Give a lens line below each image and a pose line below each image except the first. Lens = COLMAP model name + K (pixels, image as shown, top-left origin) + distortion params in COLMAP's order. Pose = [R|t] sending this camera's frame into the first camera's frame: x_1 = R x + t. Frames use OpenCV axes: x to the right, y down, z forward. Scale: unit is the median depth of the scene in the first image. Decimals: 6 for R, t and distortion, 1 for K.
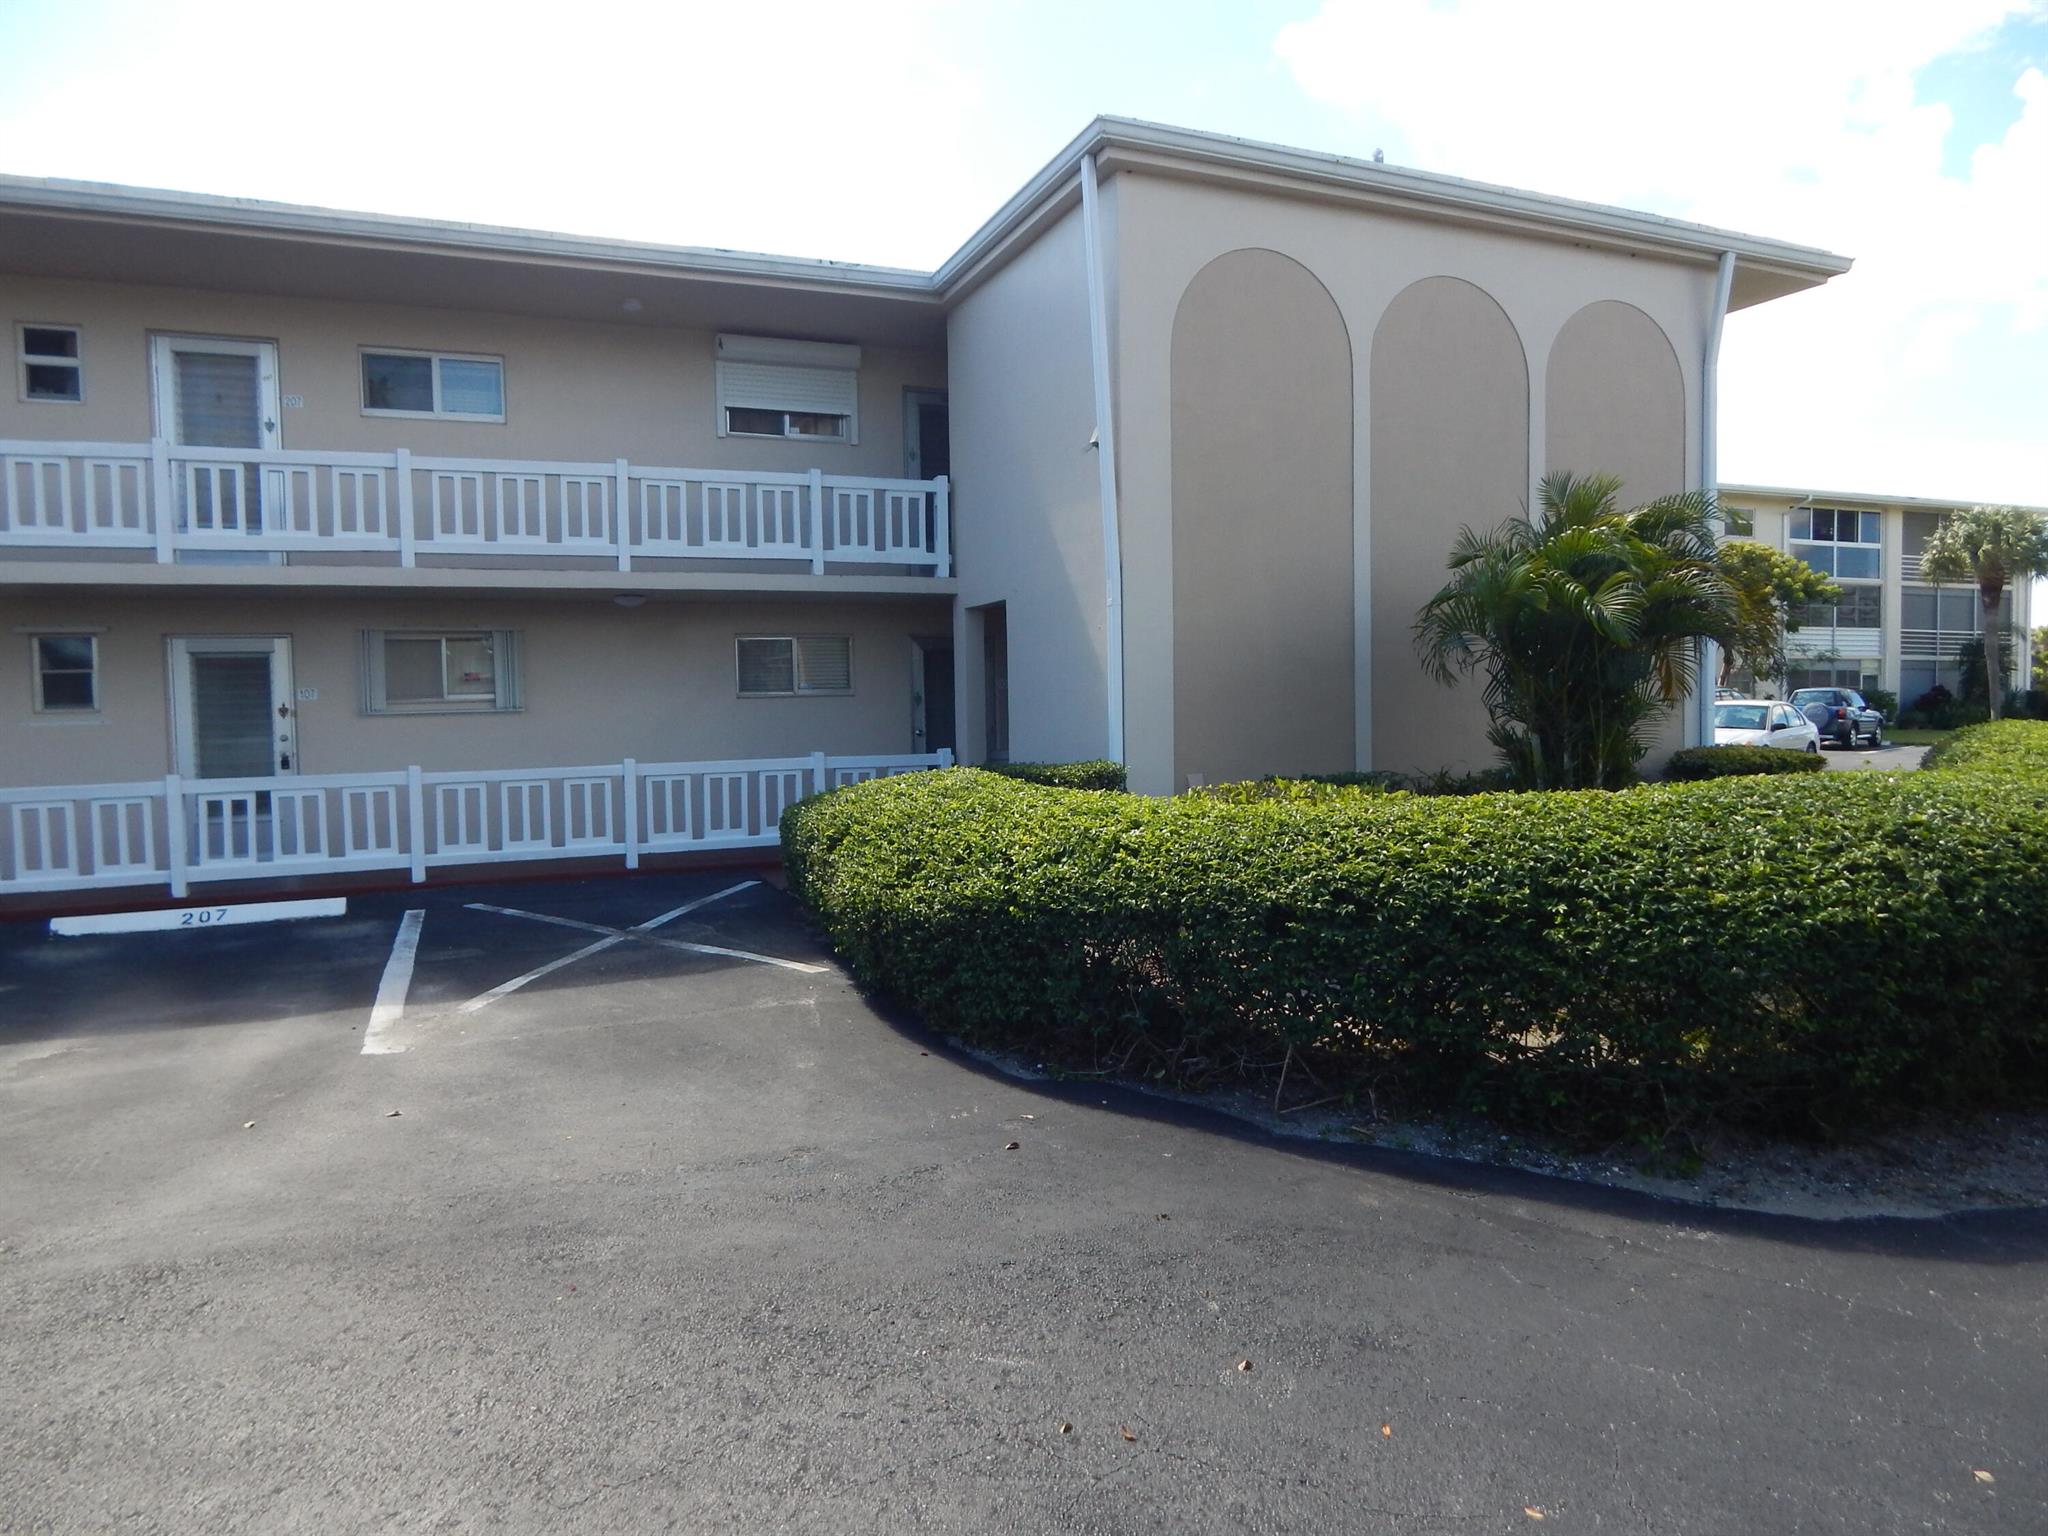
lens RADIAL K [[1351.9, 0, 1033.8], [0, 1351.9, 754.0], [0, 0, 1]] dist [-0.000028, -0.003707]
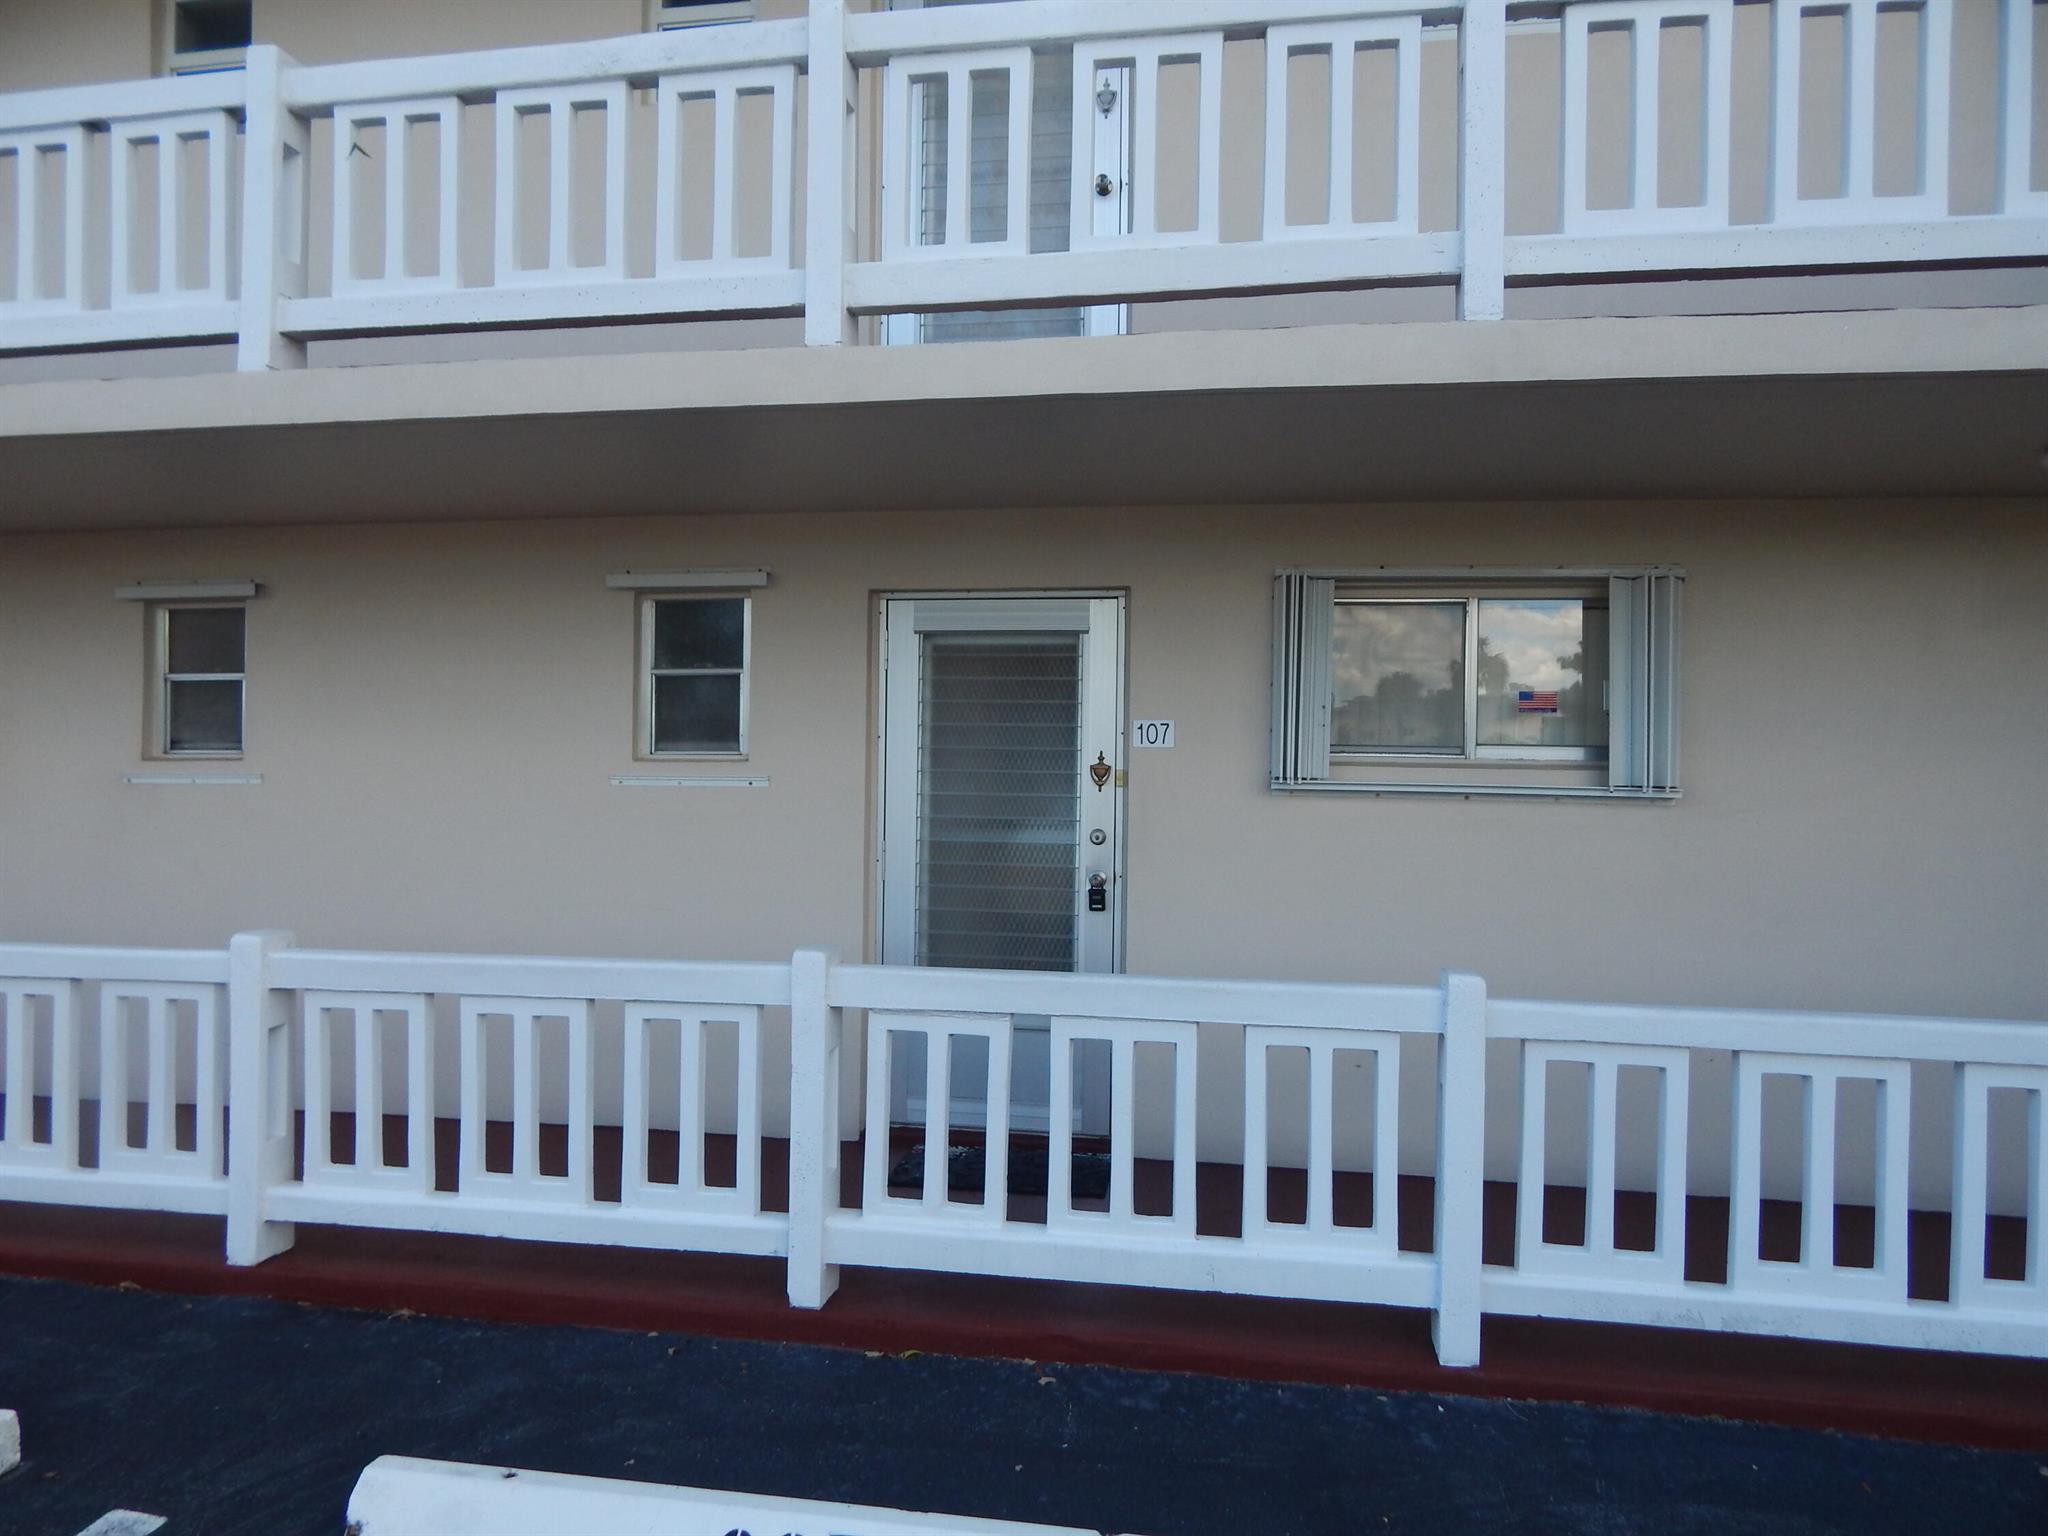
lens RADIAL K [[1351.9, 0, 1033.8], [0, 1351.9, 754.0], [0, 0, 1]] dist [-0.000028, -0.003707]
pose [[0.846668, 0.032228, -0.531145, -0.373037], [-0.054603, 0.998157, -0.026476, -0.026791], [0.529313, 0.051419, 0.846867, 0.675078]]
